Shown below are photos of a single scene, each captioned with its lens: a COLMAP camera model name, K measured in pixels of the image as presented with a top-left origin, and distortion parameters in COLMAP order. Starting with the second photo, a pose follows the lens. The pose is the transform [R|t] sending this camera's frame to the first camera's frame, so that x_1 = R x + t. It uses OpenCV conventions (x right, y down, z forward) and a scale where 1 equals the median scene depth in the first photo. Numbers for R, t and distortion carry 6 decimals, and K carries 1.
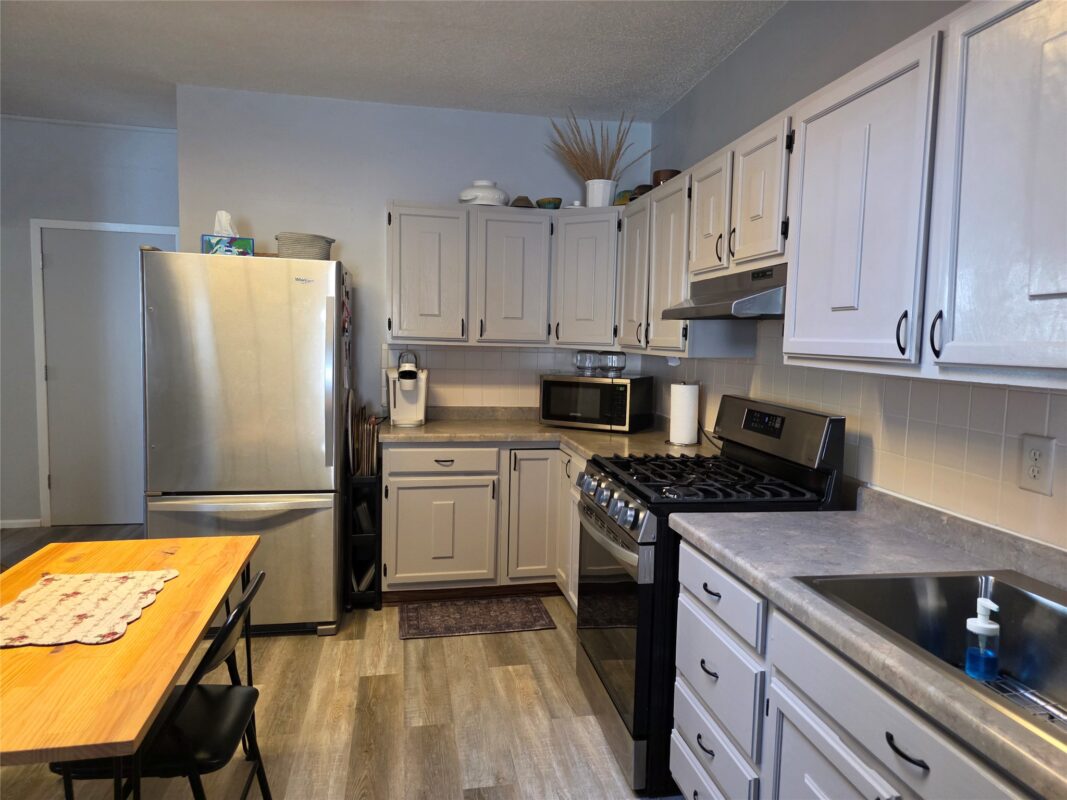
lens RADIAL K [[713.5, 0, 540.6], [0, 713.5, 399.1], [0, 0, 1]] dist [0.058385, -0.055565]
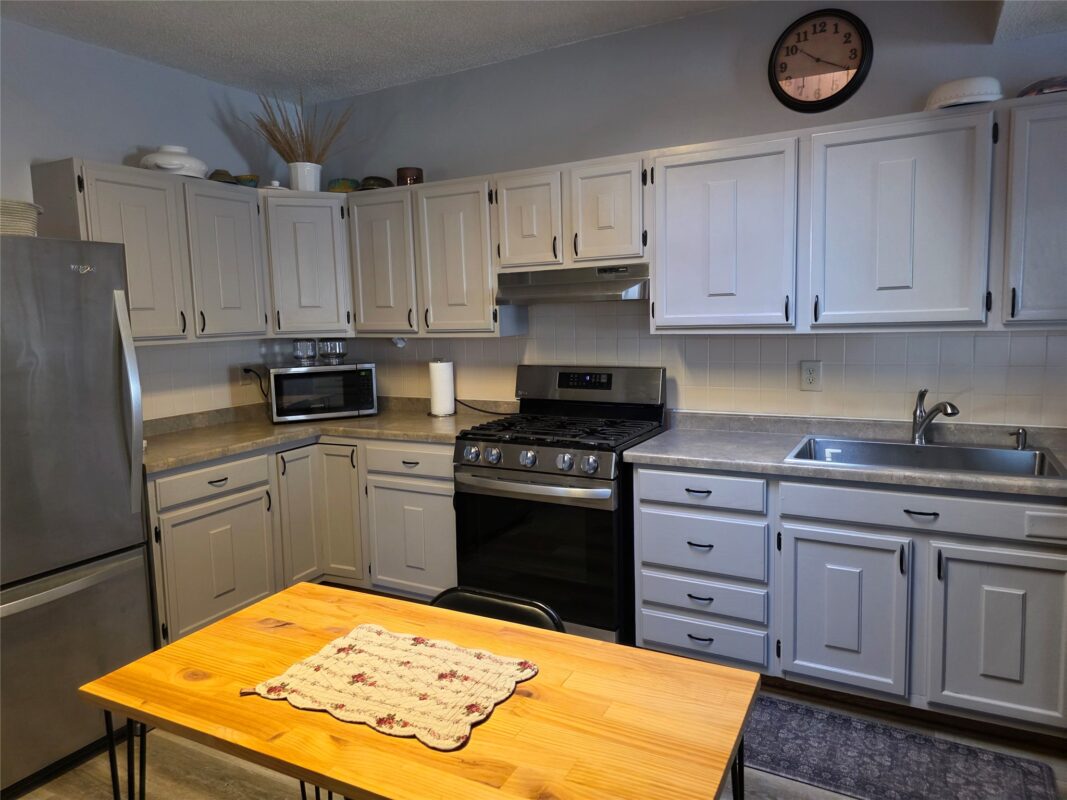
lens RADIAL K [[713.5, 0, 531.9], [0, 713.5, 388.8], [0, 0, 1]] dist [0.058385, -0.055565]
pose [[0.636042, -0.126404, 0.761231, -0.708438], [0.111519, 0.991193, 0.071411, -0.053892], [-0.763553, 0.039471, 0.644537, 0.212914]]
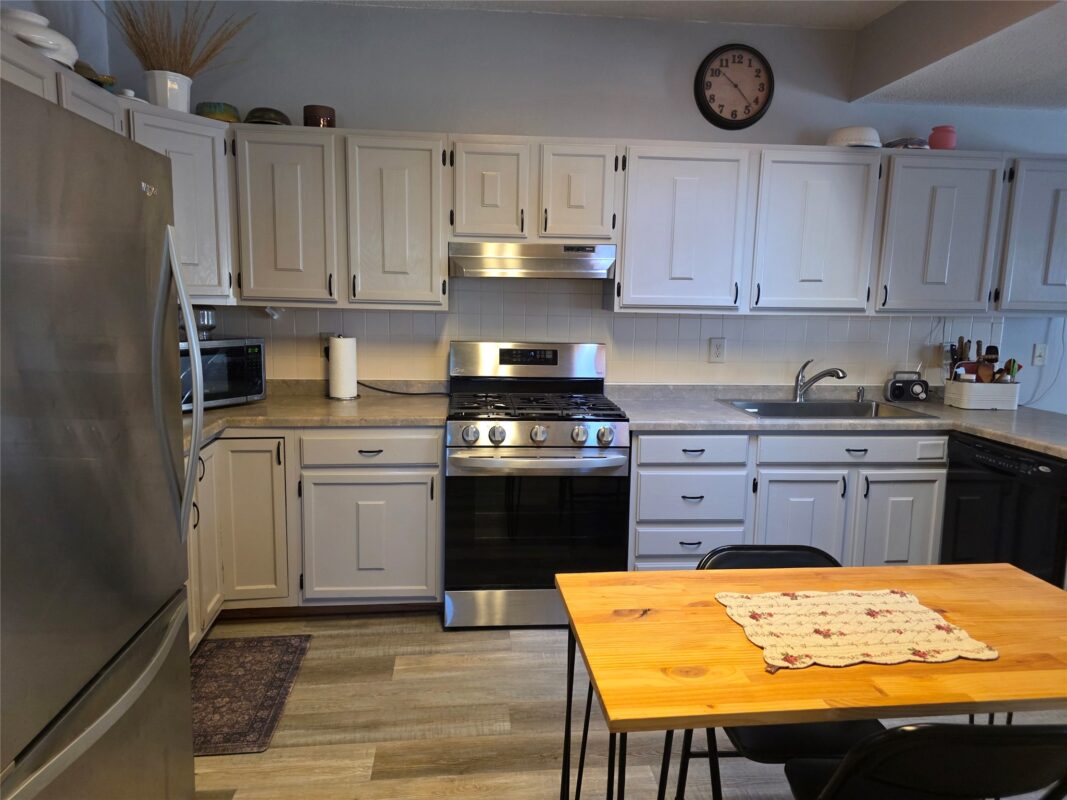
lens RADIAL K [[713.5, 0, 535.5], [0, 713.5, 396.5], [0, 0, 1]] dist [0.058385, -0.055565]
pose [[0.096188, -0.169836, 0.980767, -0.942934], [0.070719, 0.984012, 0.163462, -0.103818], [-0.992848, 0.053636, 0.106661, 0.796805]]
